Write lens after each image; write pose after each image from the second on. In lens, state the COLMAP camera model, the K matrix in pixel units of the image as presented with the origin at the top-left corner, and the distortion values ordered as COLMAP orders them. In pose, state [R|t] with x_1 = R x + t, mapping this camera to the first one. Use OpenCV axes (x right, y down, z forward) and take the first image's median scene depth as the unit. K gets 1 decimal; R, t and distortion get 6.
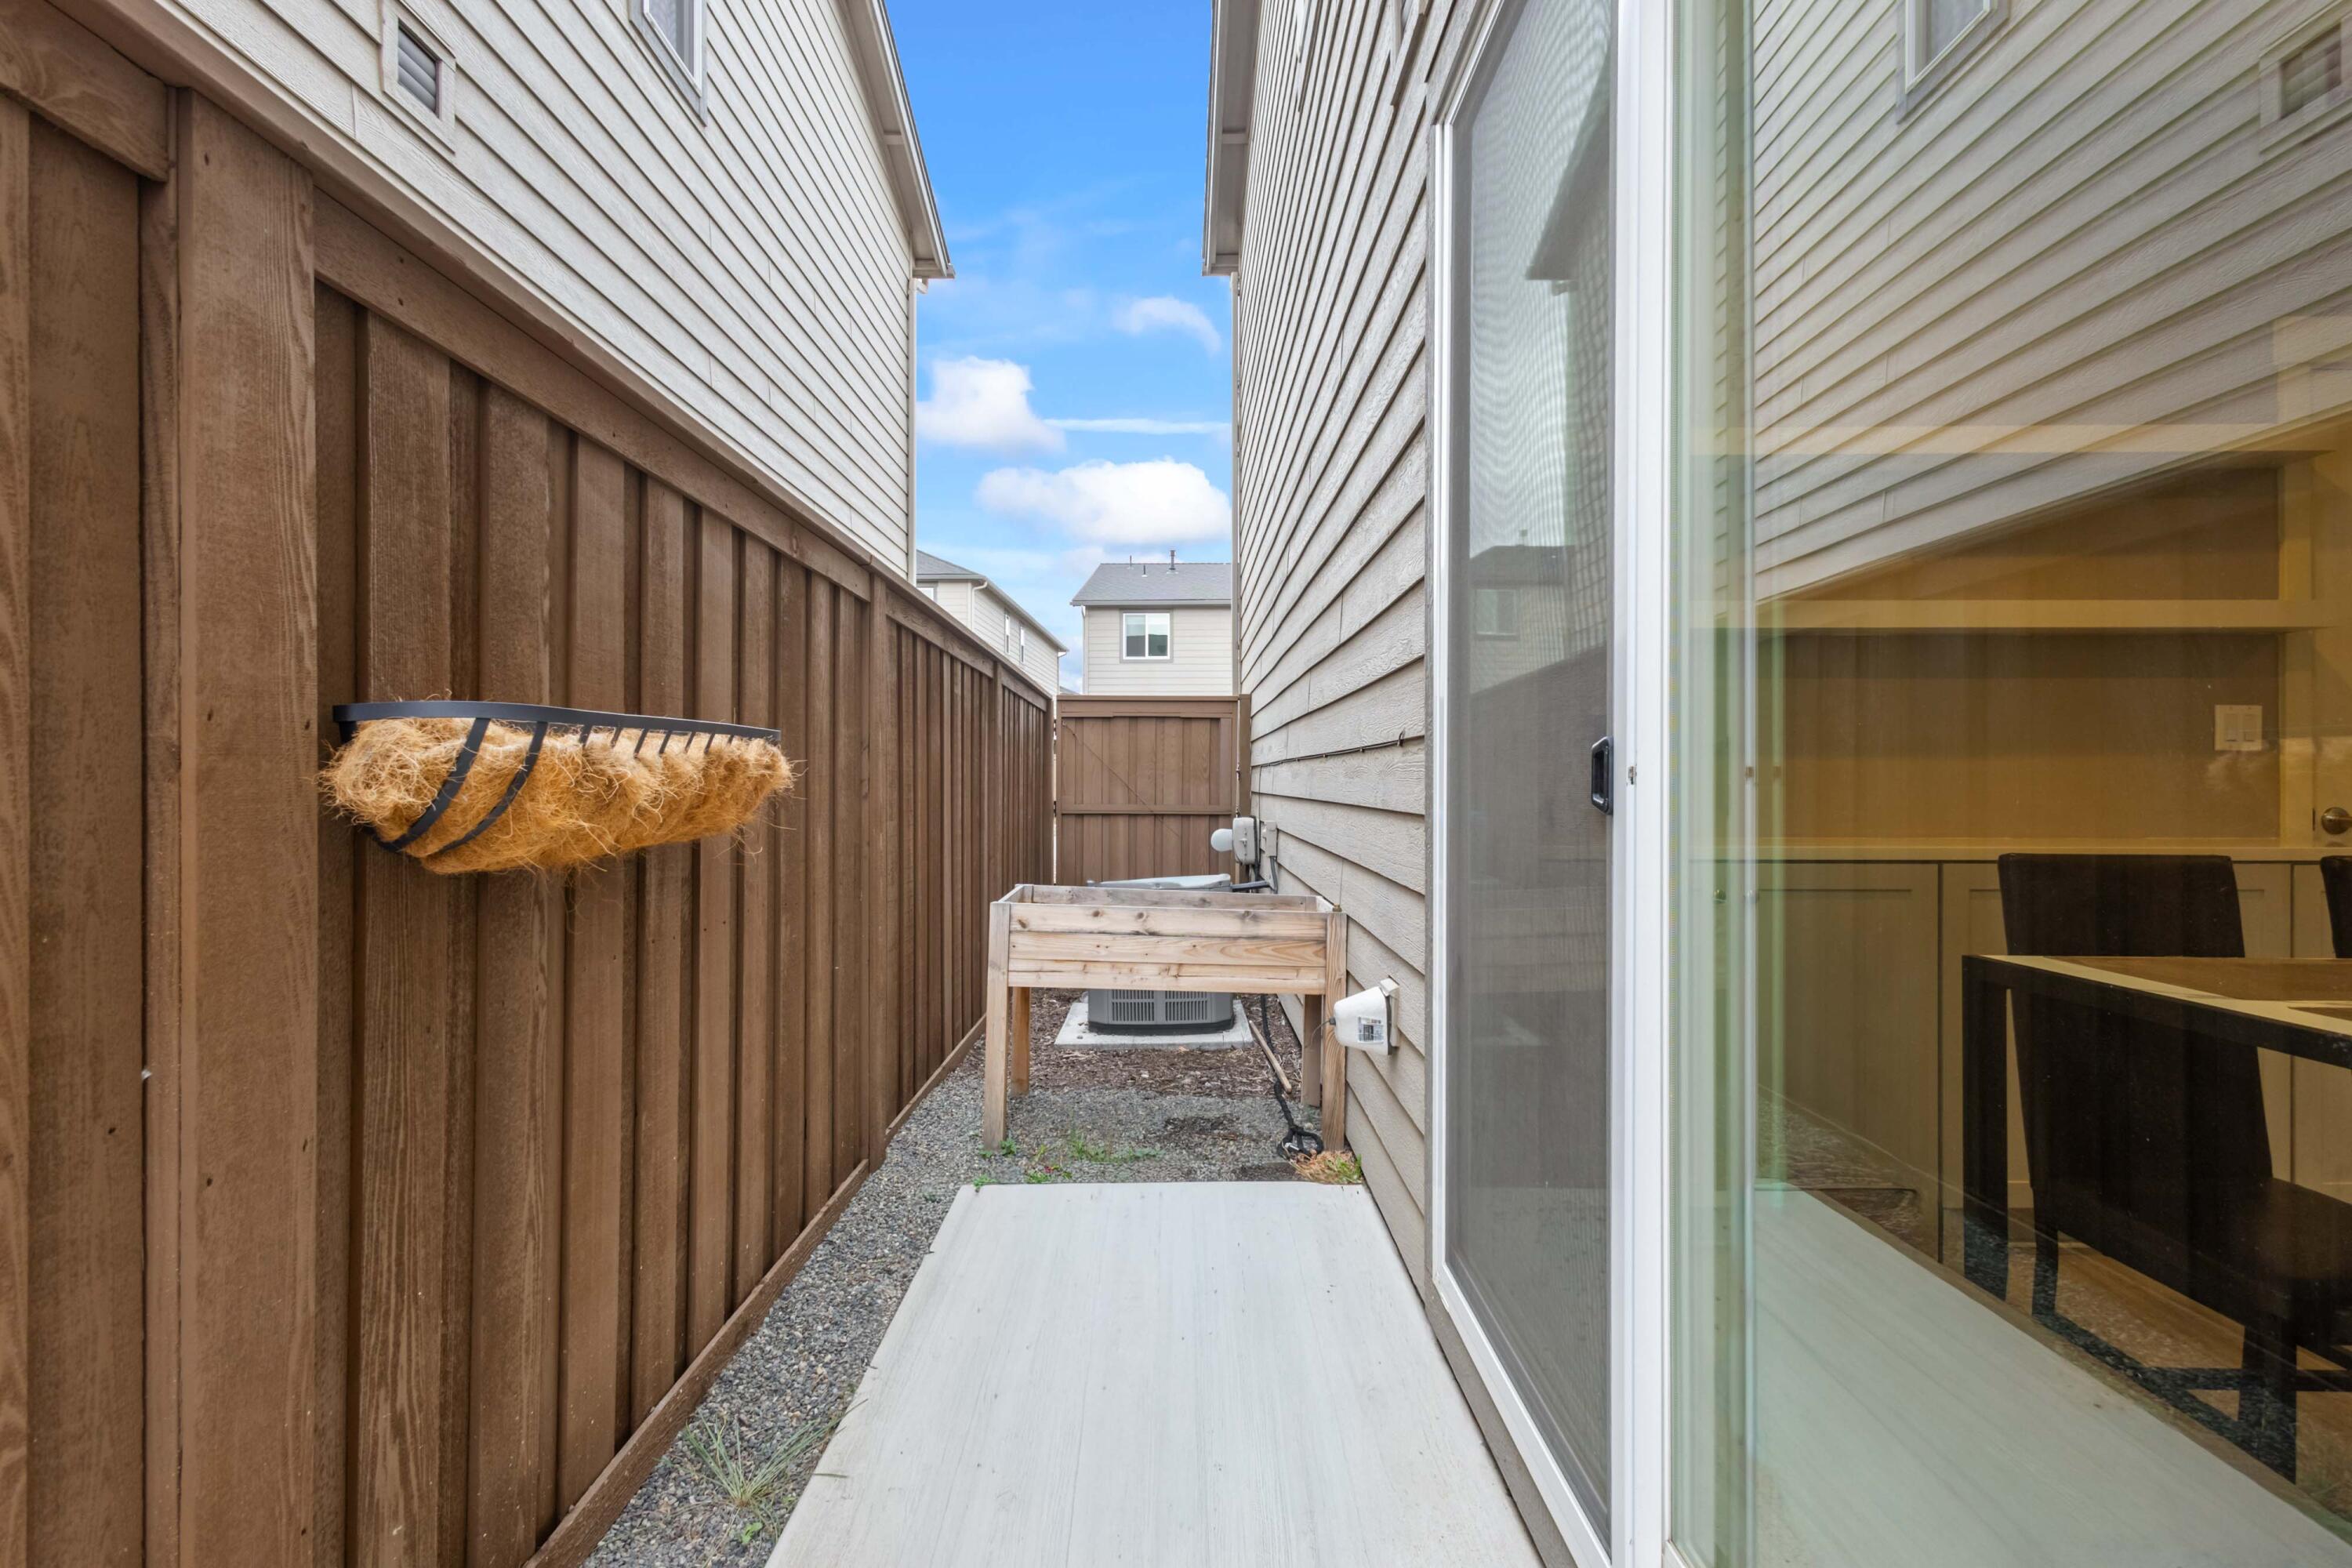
lens RADIAL K [[1088.8, 0, 1175.5], [0, 1088.8, 790.2], [0, 0, 1]] dist [0.017307, -0.005338]
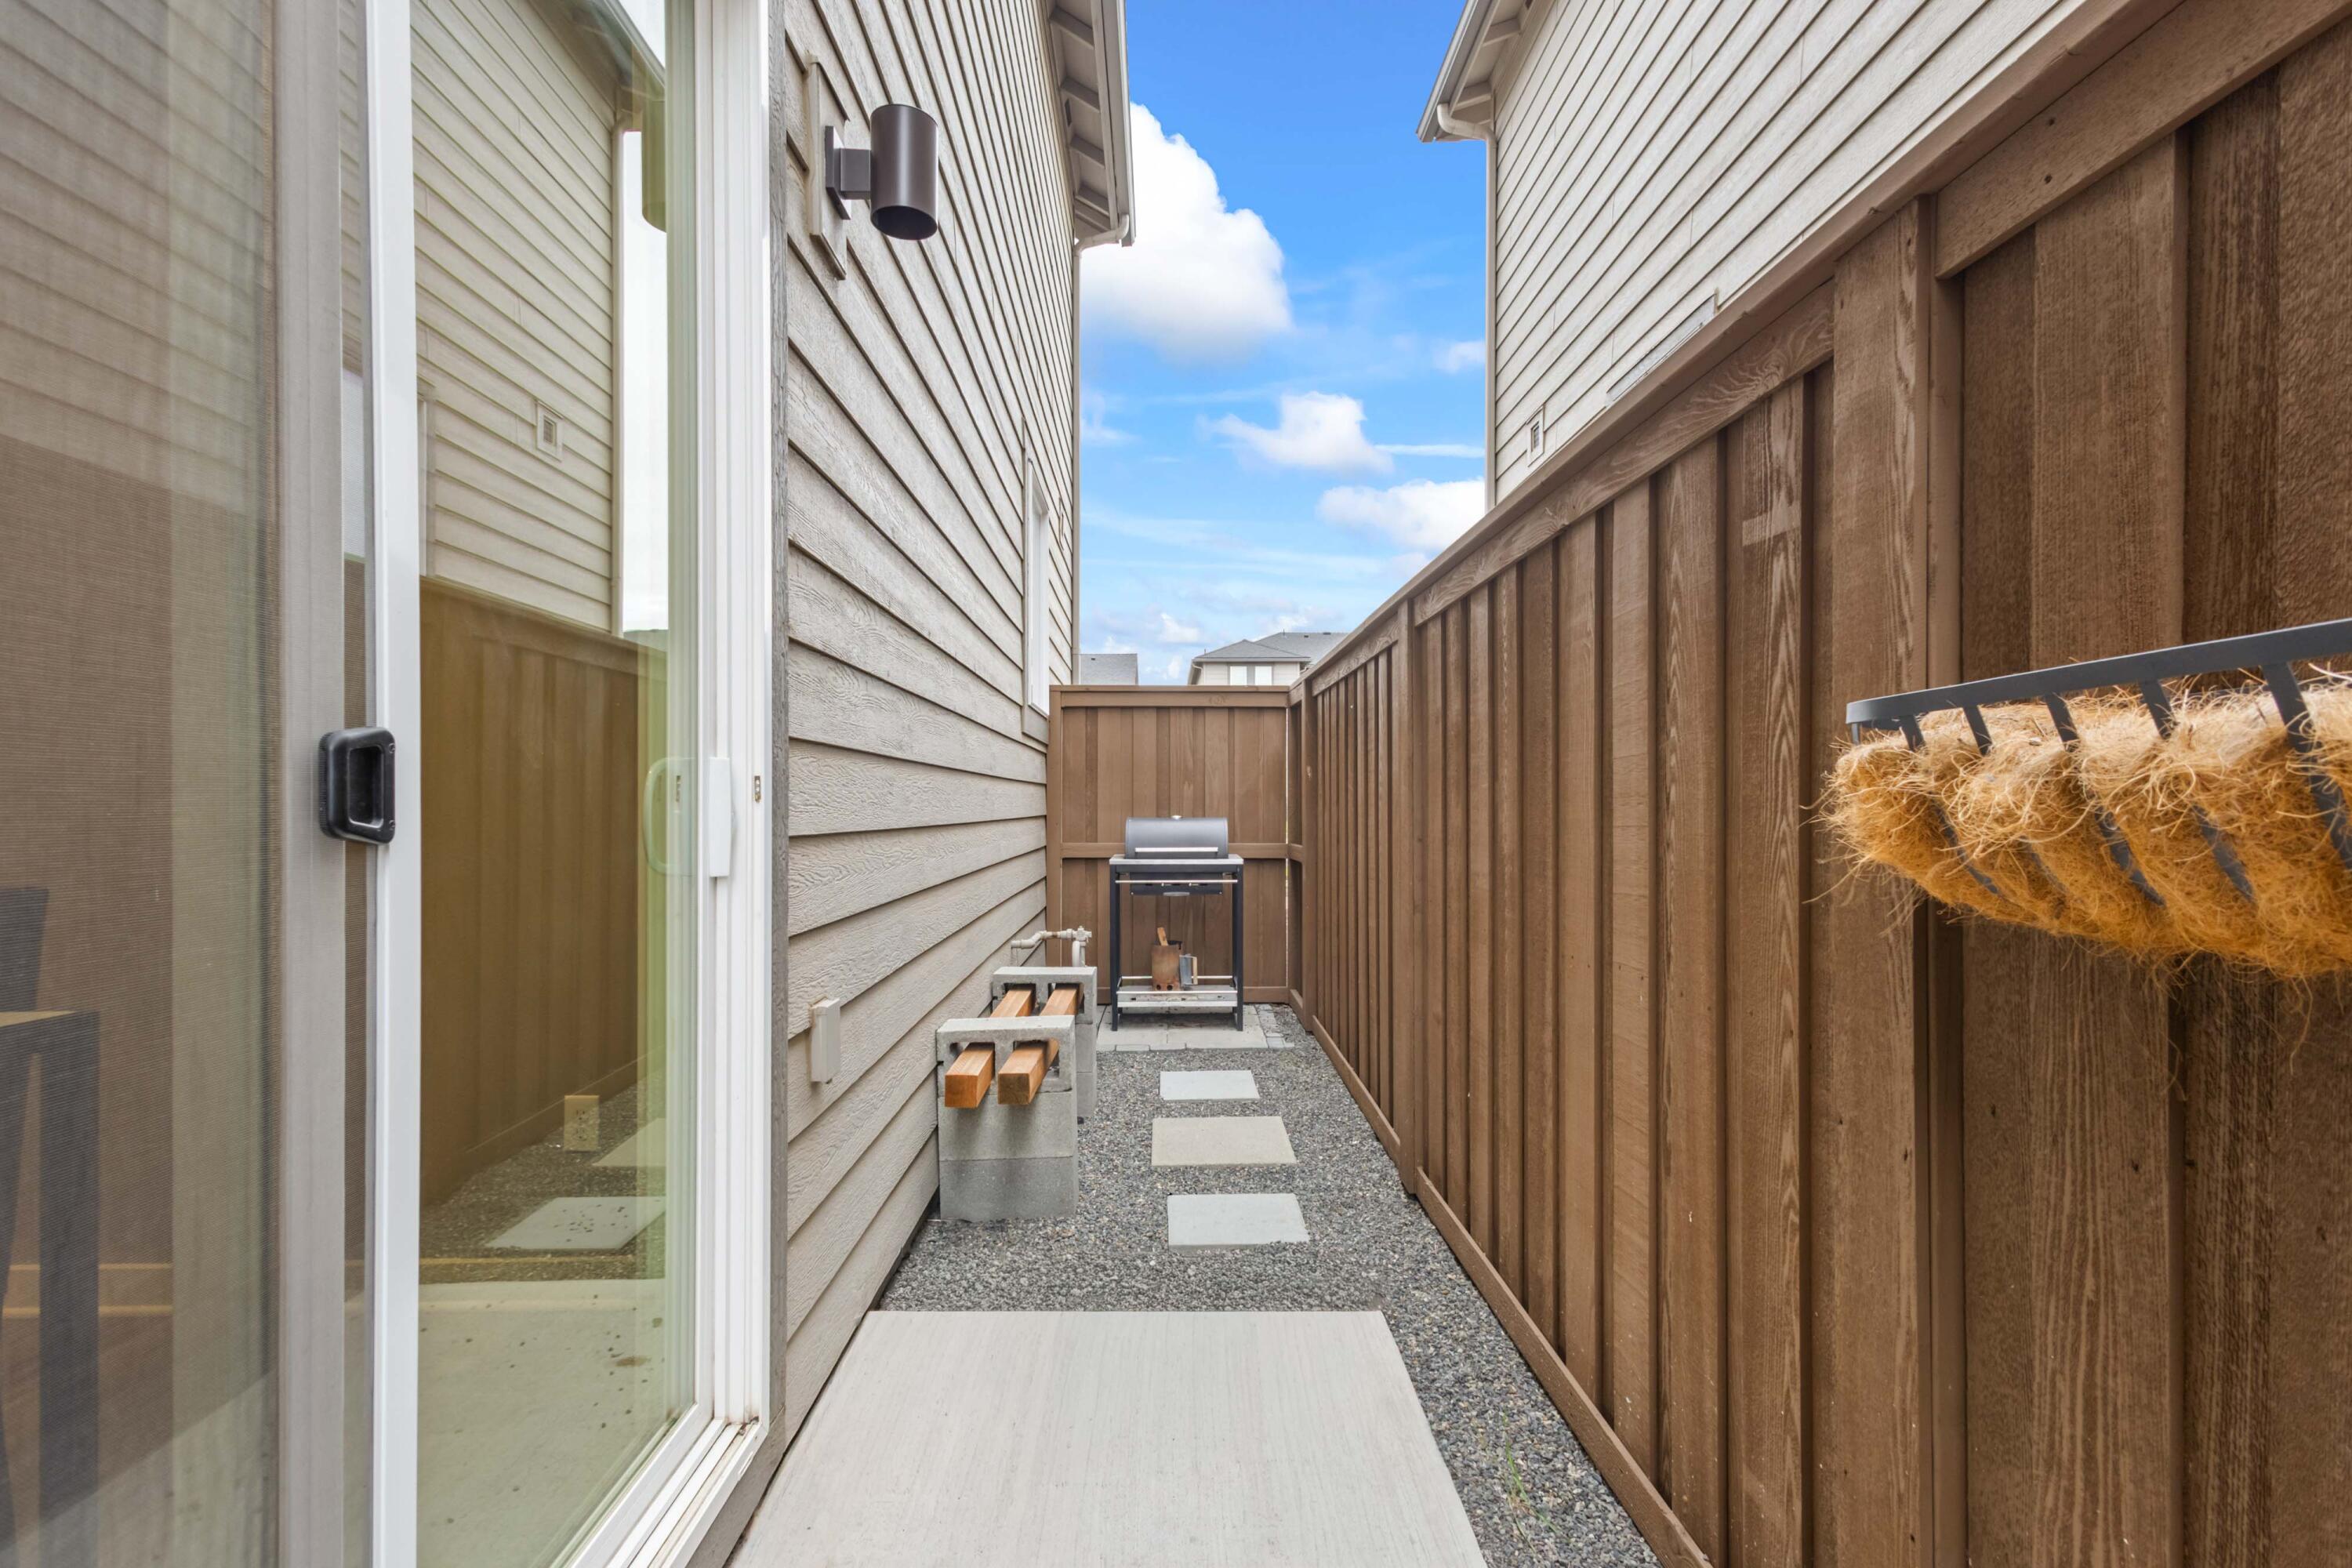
lens RADIAL K [[1088.8, 0, 1175.7], [0, 1088.8, 788.3], [0, 0, 1]] dist [0.017307, -0.005338]
pose [[-0.999923, -0.002756, -0.012077, -0.095730], [-0.002684, 0.999979, -0.005963, -0.011276], [0.012093, -0.005930, -0.999909, 2.002844]]
